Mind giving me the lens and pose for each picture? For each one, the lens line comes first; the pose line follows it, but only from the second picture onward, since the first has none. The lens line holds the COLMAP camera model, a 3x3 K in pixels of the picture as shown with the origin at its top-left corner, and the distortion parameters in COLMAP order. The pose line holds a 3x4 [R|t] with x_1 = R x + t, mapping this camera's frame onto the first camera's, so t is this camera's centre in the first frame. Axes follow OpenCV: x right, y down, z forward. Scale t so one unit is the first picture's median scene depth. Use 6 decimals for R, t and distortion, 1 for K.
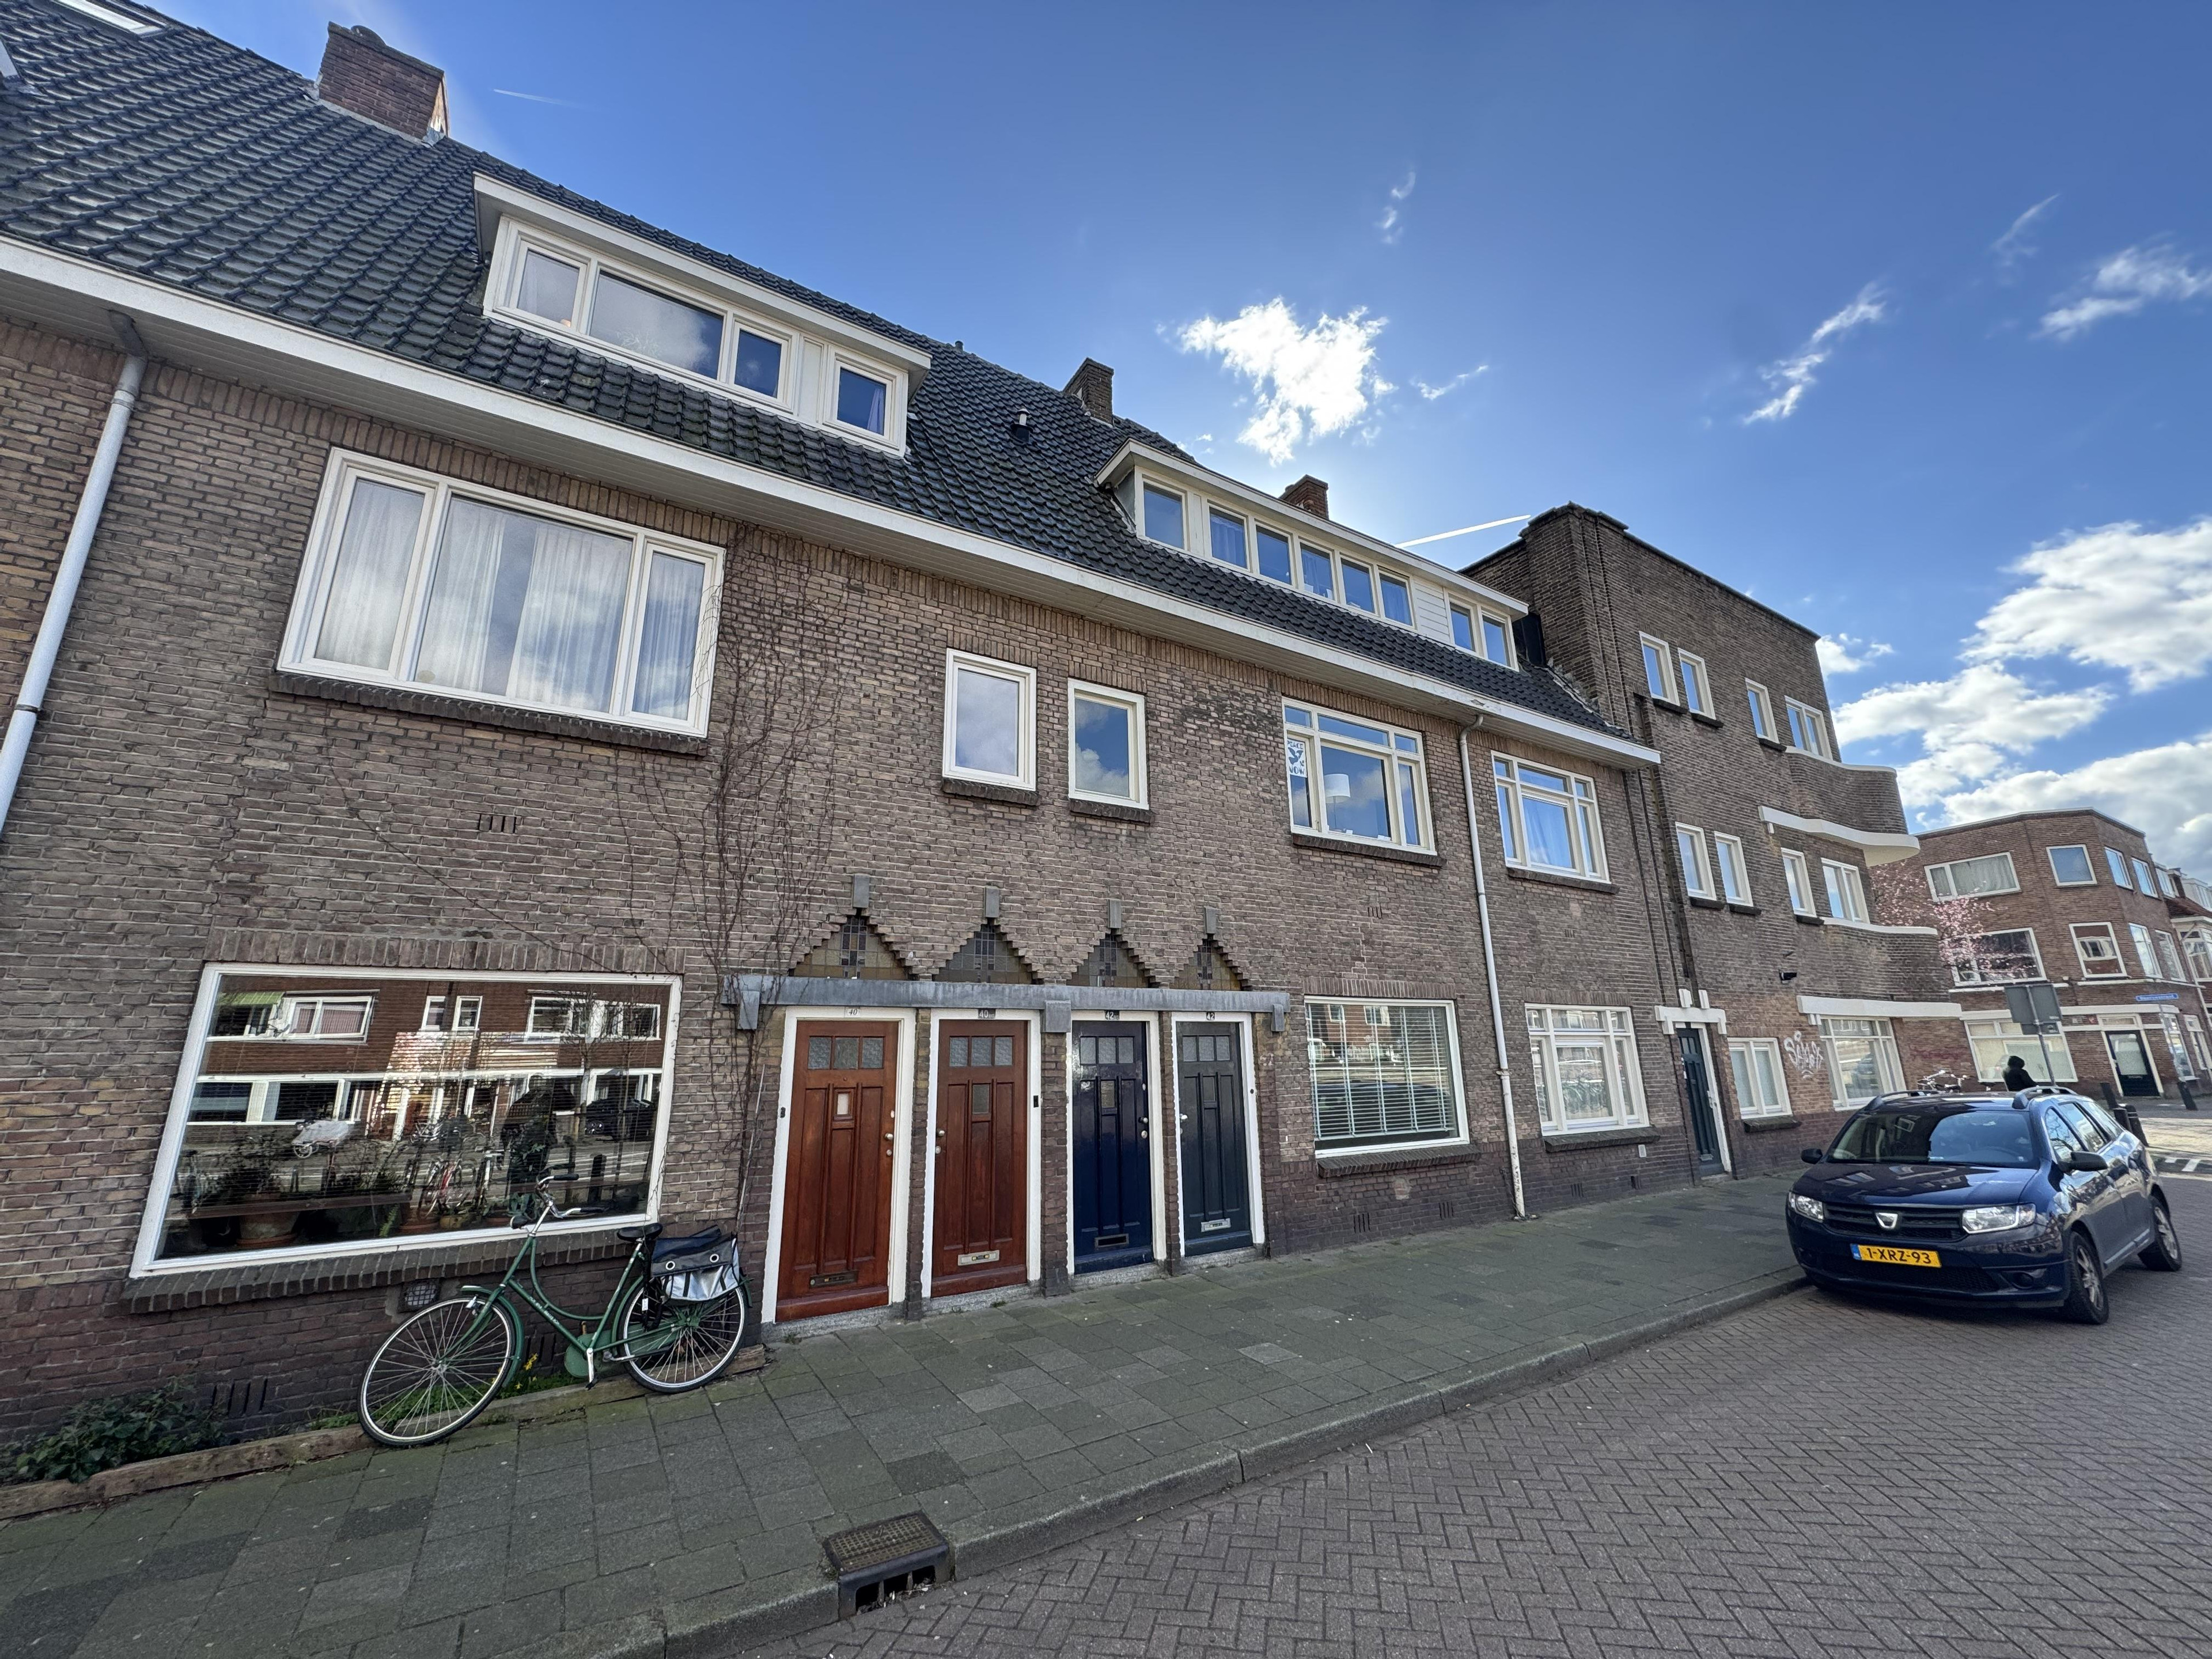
lens RADIAL K [[879.5, 0, 1108.1], [0, 879.5, 829.5], [0, 0, 1]] dist [-0.004386, 0.000593]
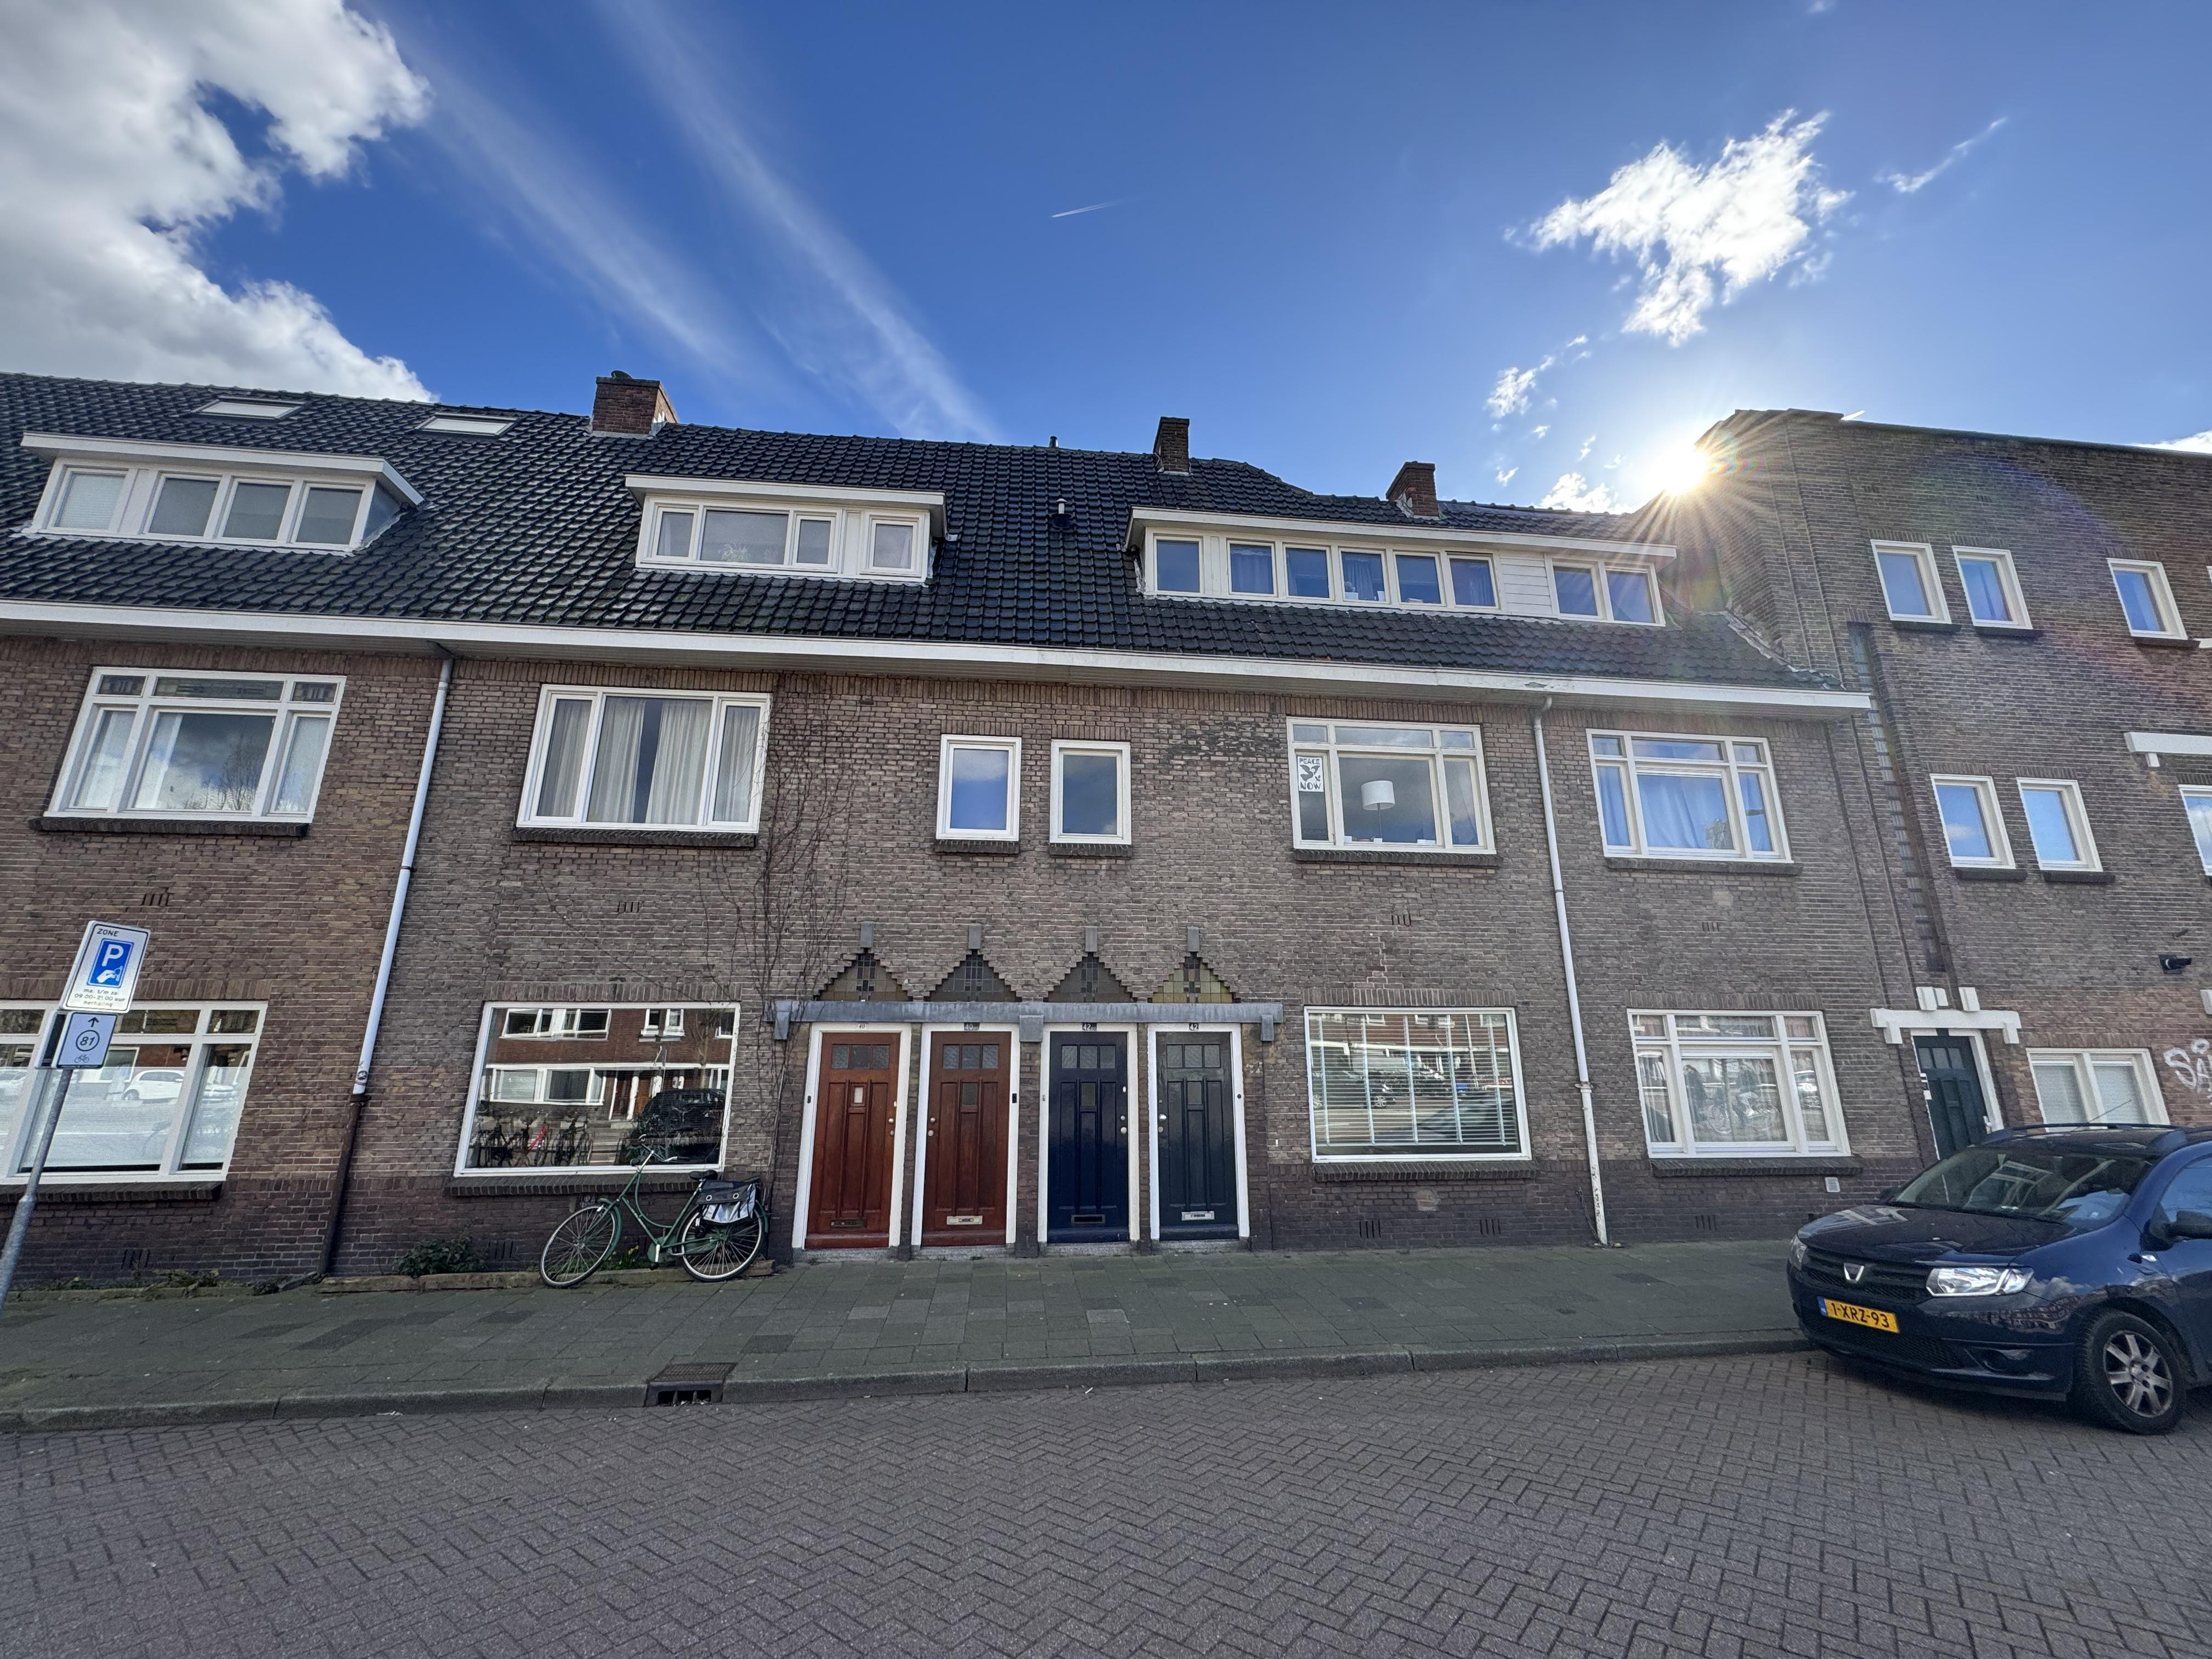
lens RADIAL K [[879.5, 0, 1108.1], [0, 879.5, 829.5], [0, 0, 1]] dist [-0.004386, 0.000593]
pose [[0.904411, -0.094693, -0.416021, 0.591009], [0.094752, 0.995289, -0.020556, -0.025373], [0.416008, -0.020828, 0.909123, -0.049435]]
